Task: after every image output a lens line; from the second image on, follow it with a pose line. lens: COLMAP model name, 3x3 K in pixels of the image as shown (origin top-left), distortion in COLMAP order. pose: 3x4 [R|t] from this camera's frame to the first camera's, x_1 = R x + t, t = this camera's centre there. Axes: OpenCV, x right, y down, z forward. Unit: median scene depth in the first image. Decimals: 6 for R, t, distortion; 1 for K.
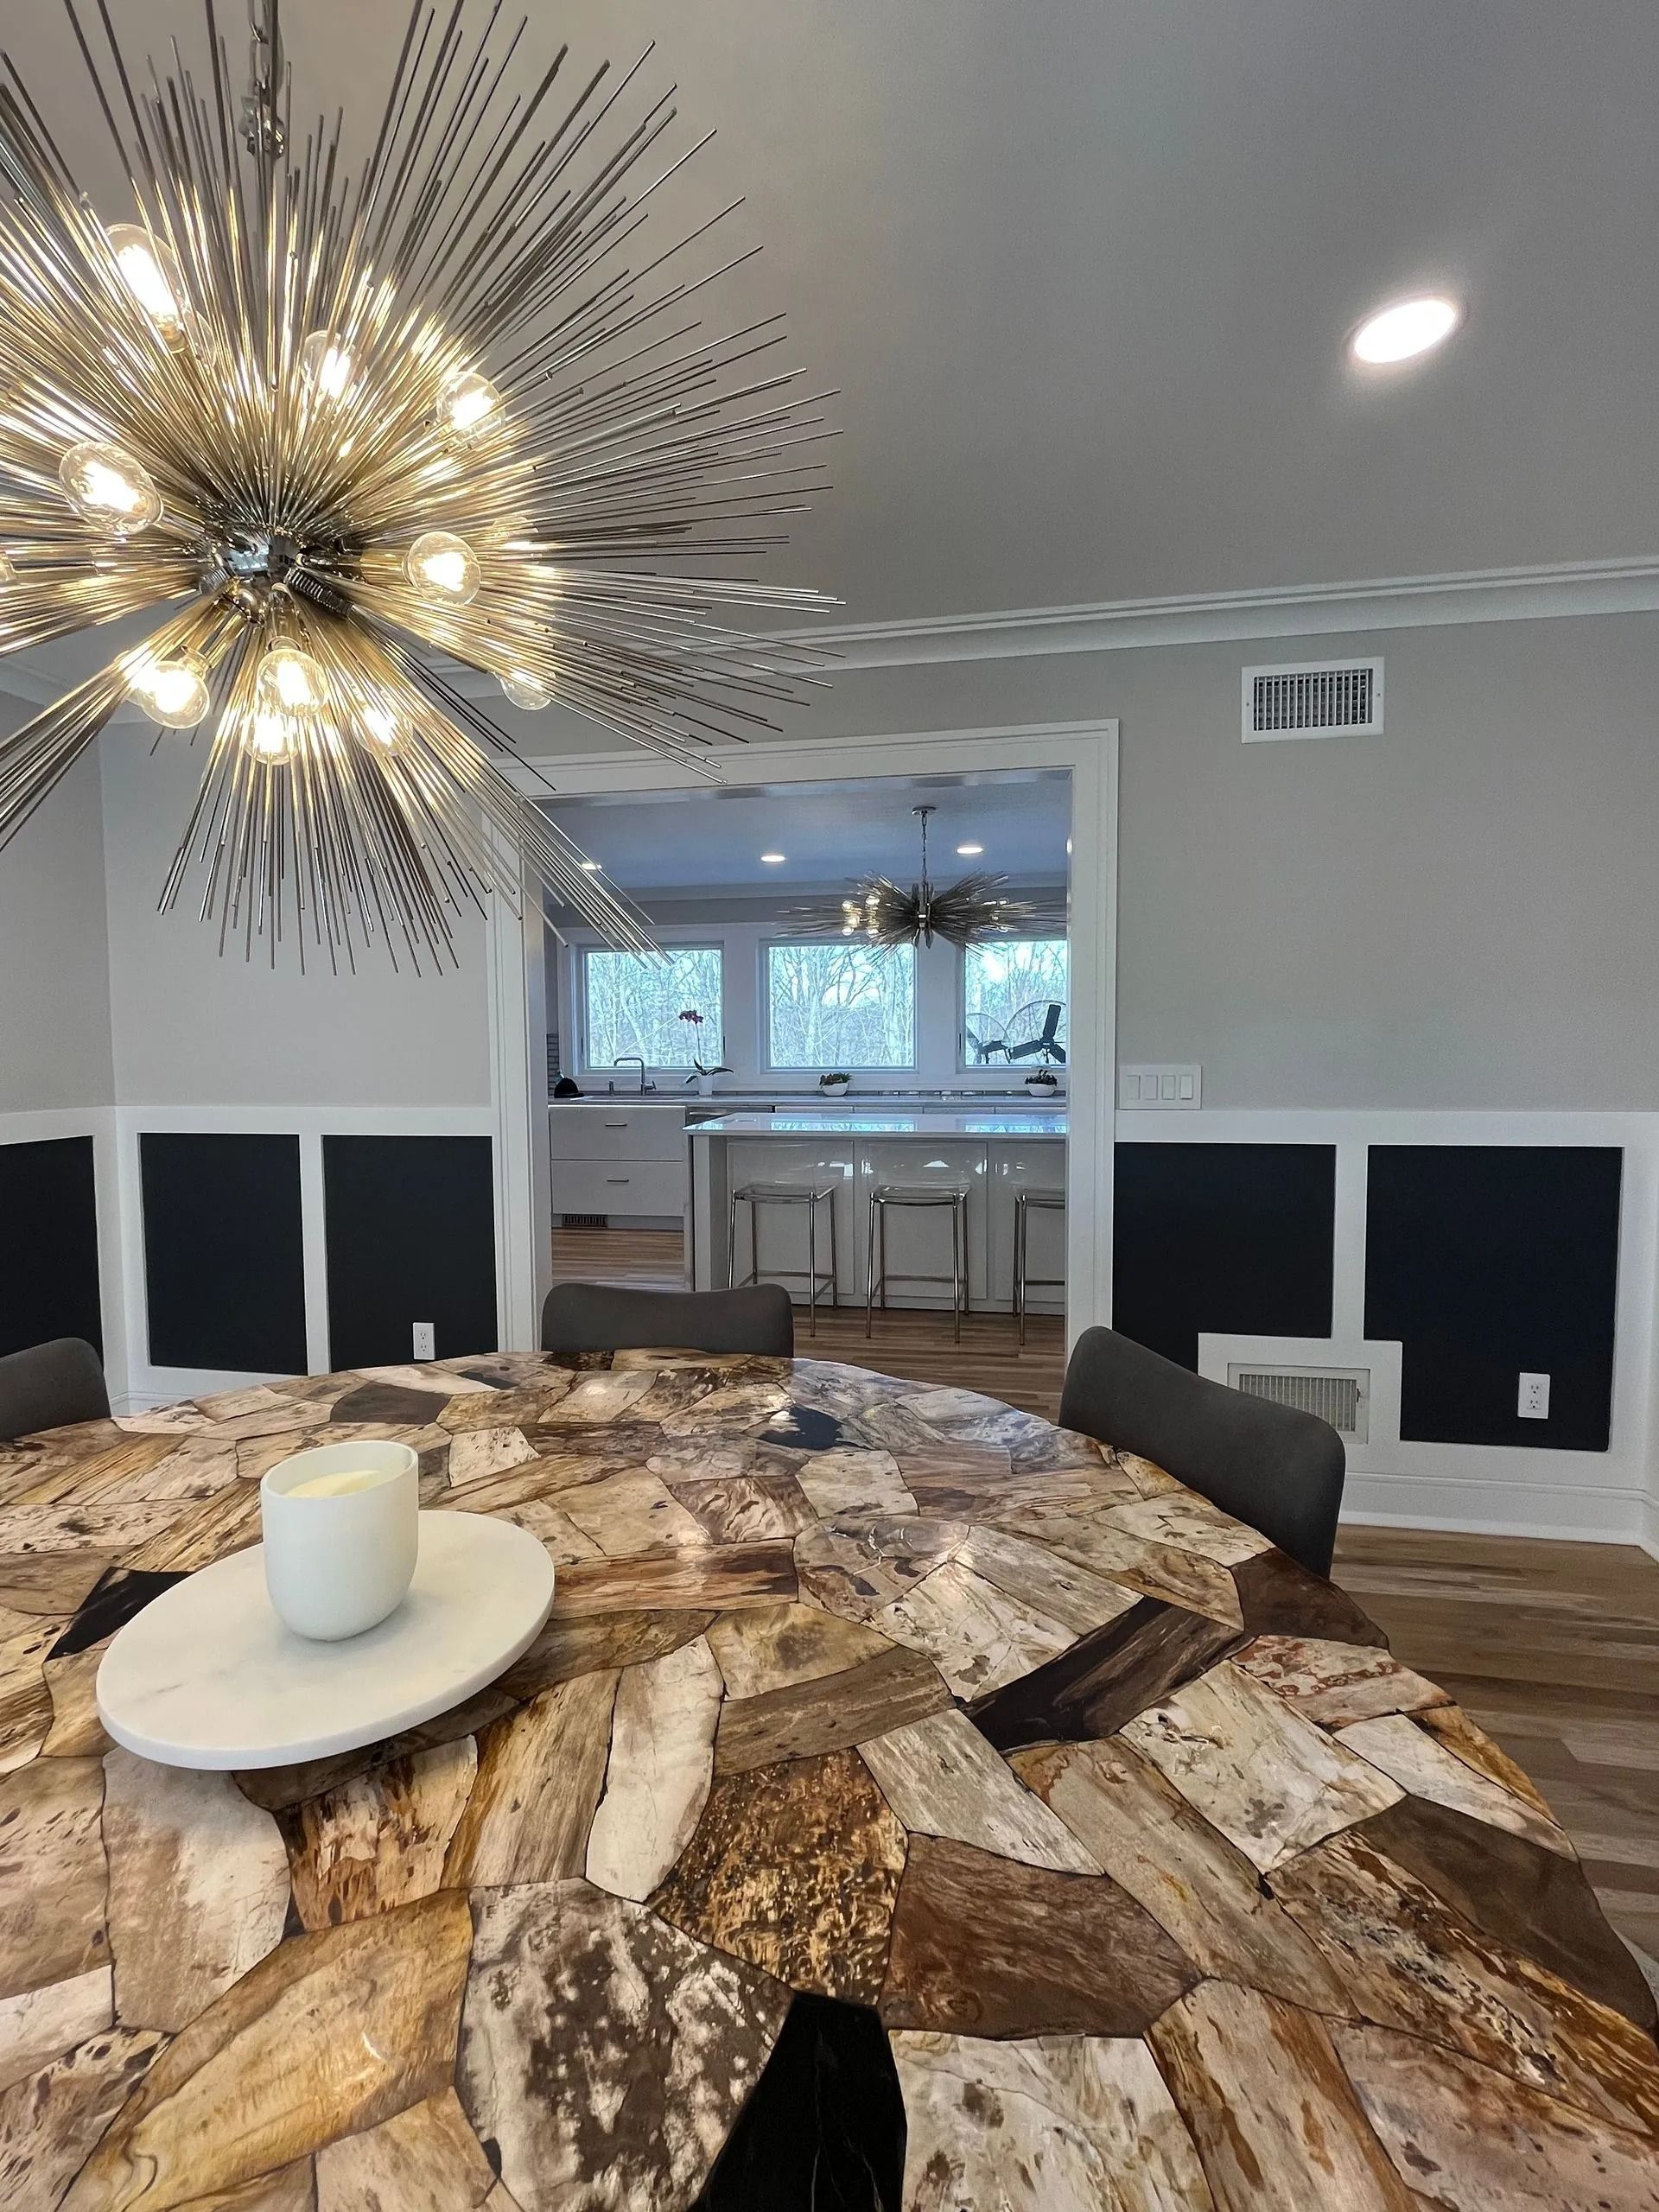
lens RADIAL K [[978.0, 0, 824.1], [0, 978.0, 1092.1], [0, 0, 1]] dist [-0.001031, -0.000026]
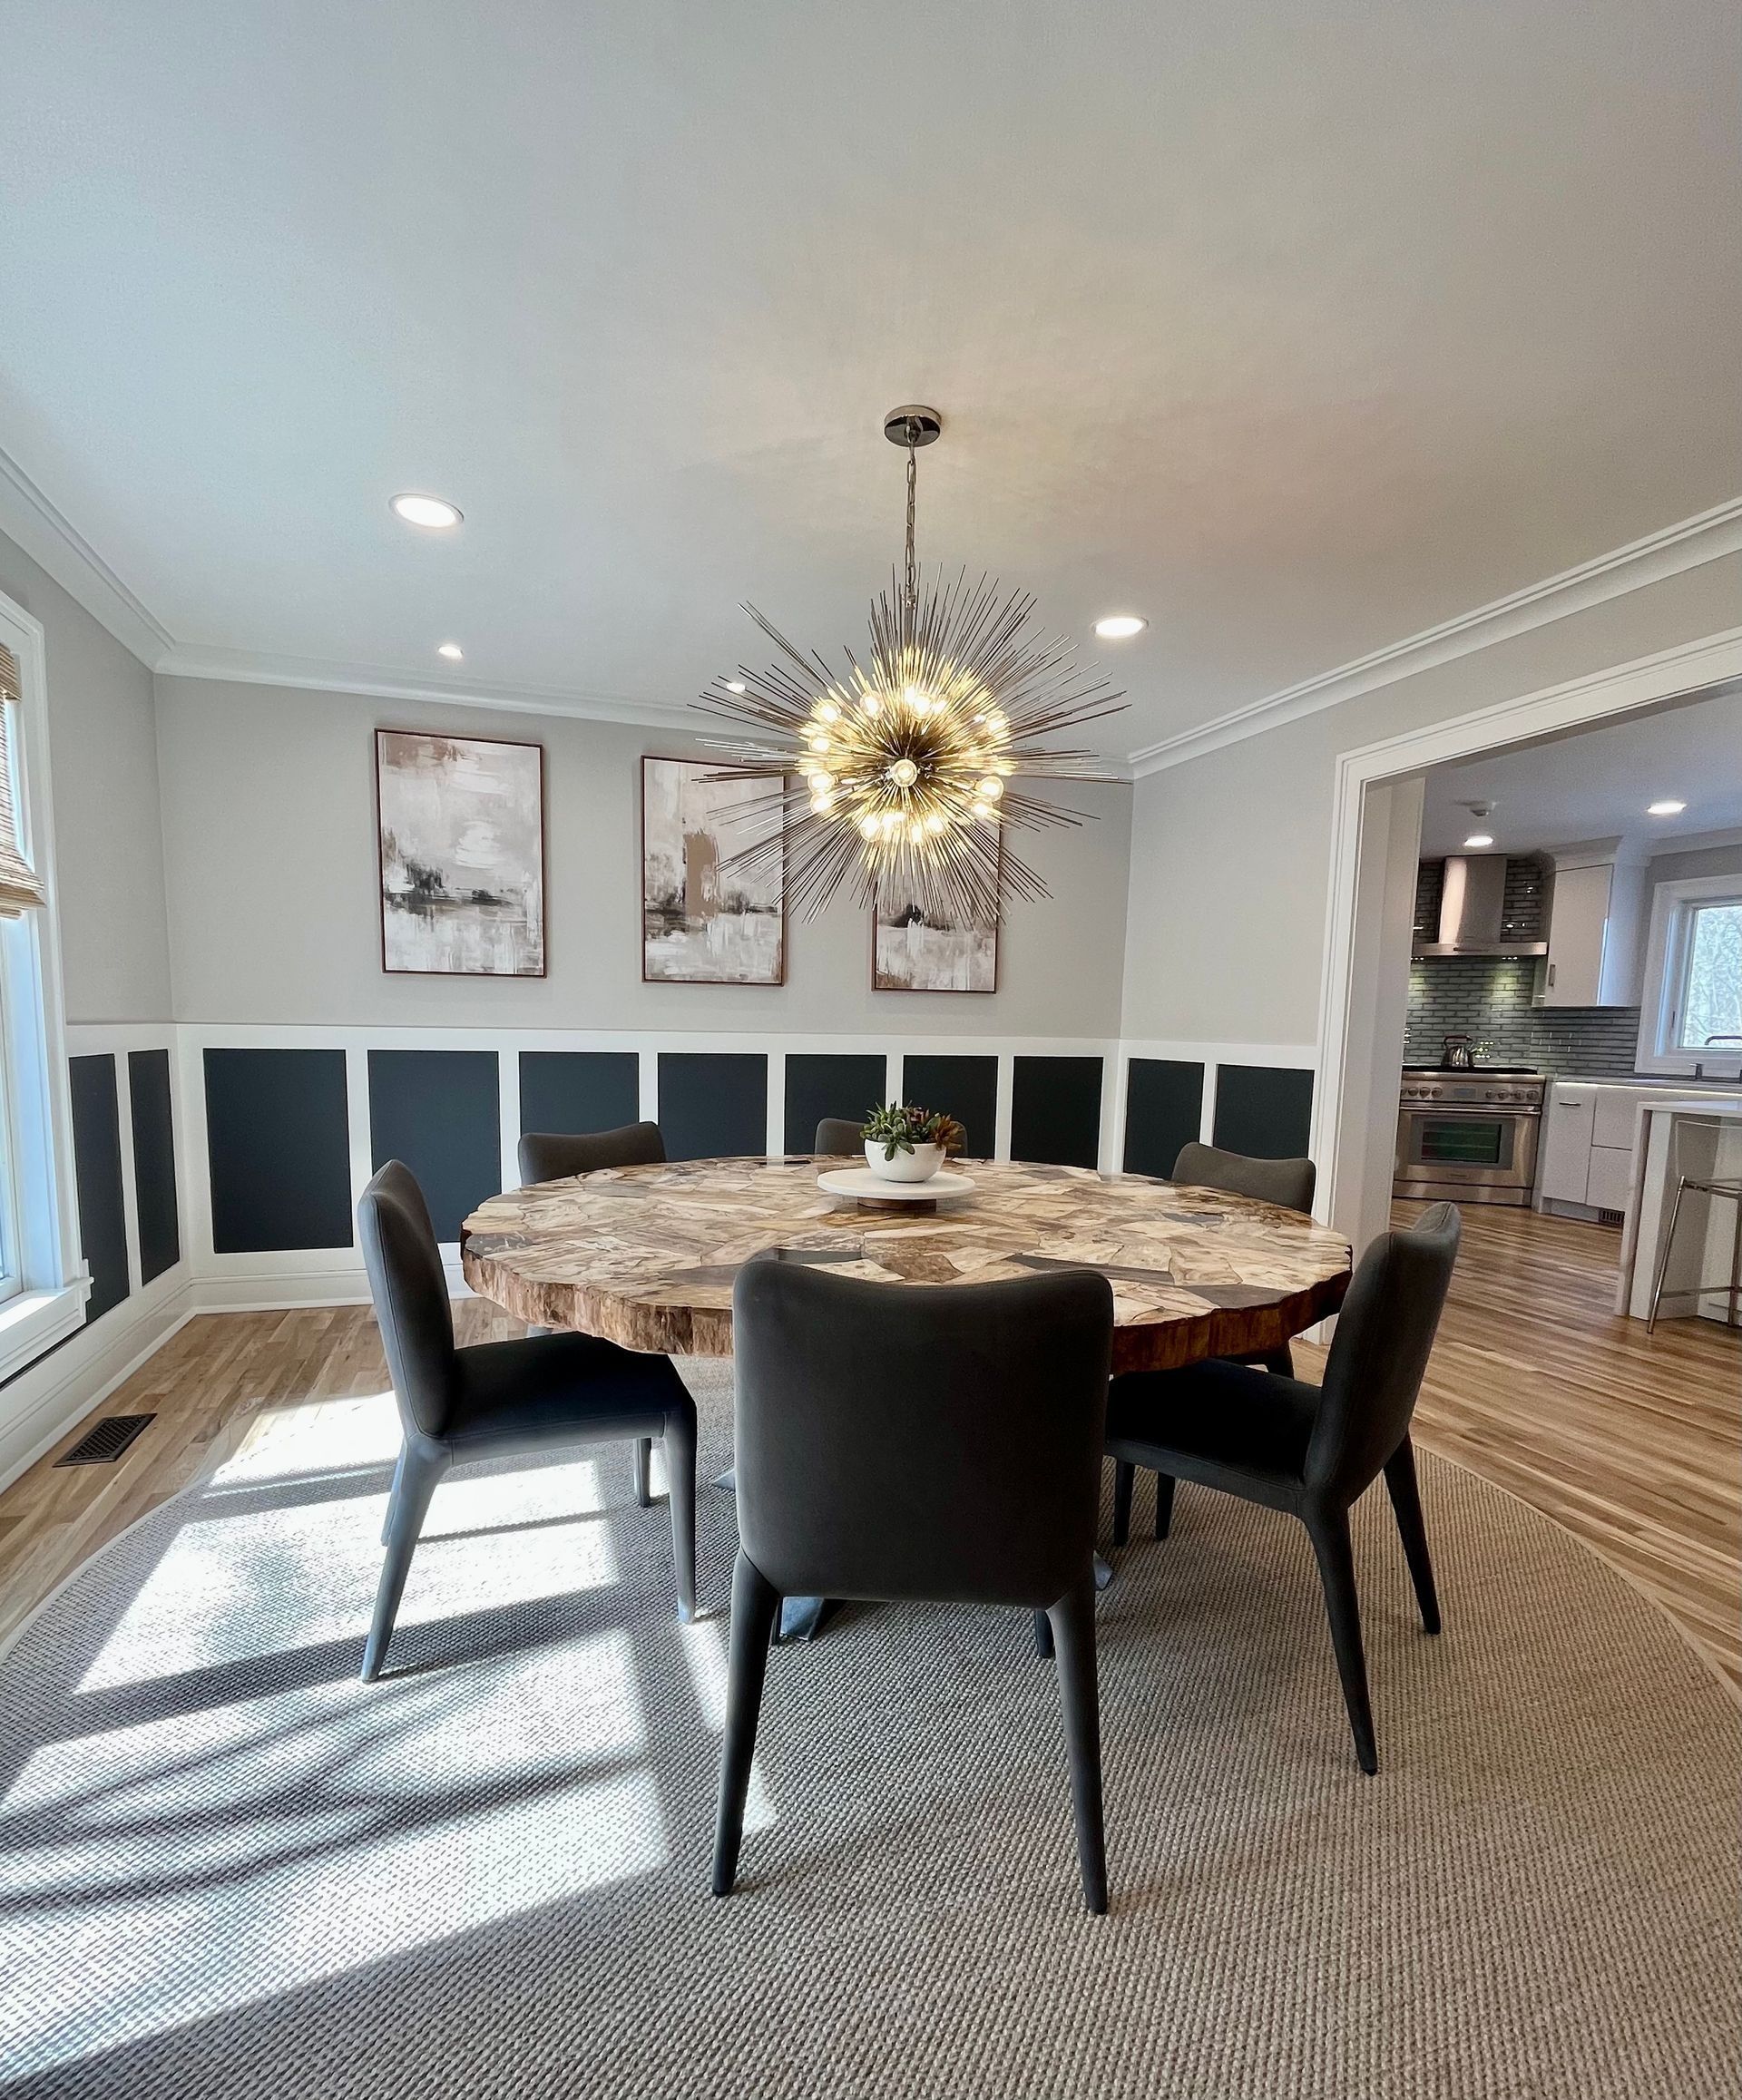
lens RADIAL K [[1025.9, 0, 868.9], [0, 1025.9, 1145.1], [0, 0, 1]] dist [0.000110, -0.000004]
pose [[0.480416, 0.121835, -0.868537, 0.315559], [-0.071078, 0.992455, 0.099903, 0.030583], [0.874156, 0.013739, 0.485451, -0.064261]]
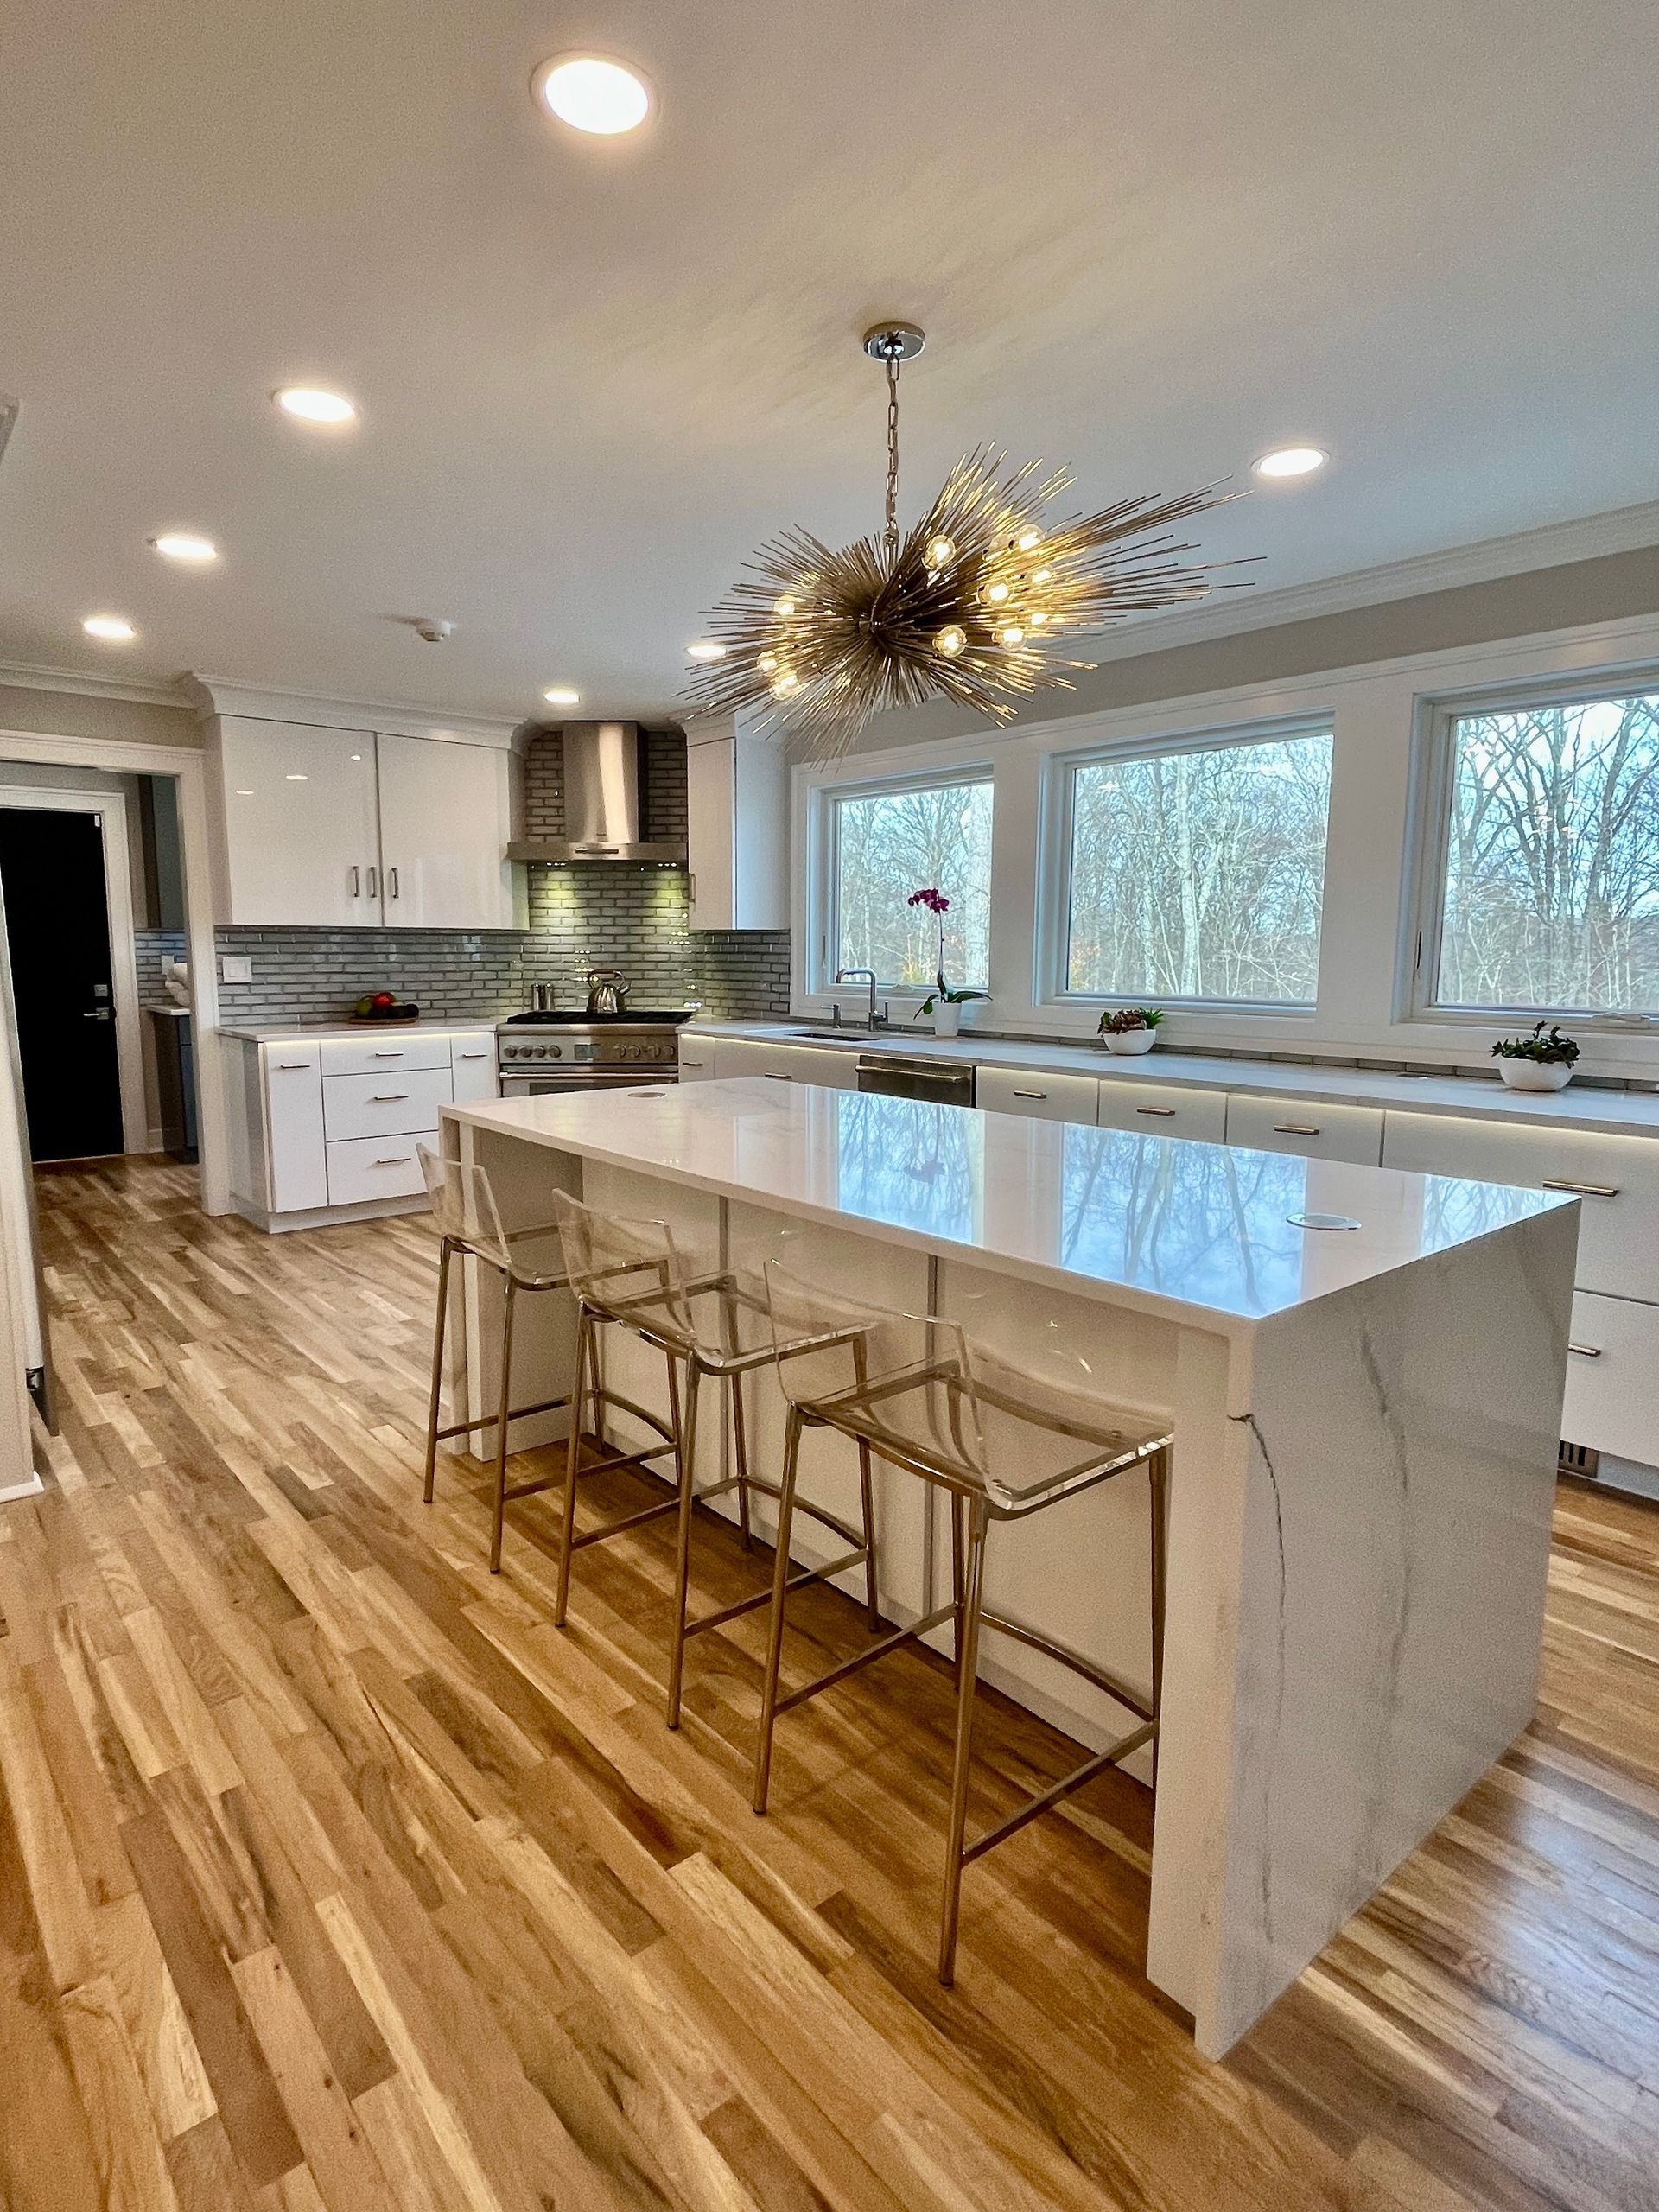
lens RADIAL K [[1179.9, 0, 829.5], [0, 1179.9, 1106.0], [0, 0, 1]] dist [-0.001358, -0.000194]
pose [[0.773990, 0.096838, -0.625749, 0.397136], [-0.043672, 0.994047, 0.099816, -0.033374], [0.631690, -0.049929, 0.773612, 0.602726]]
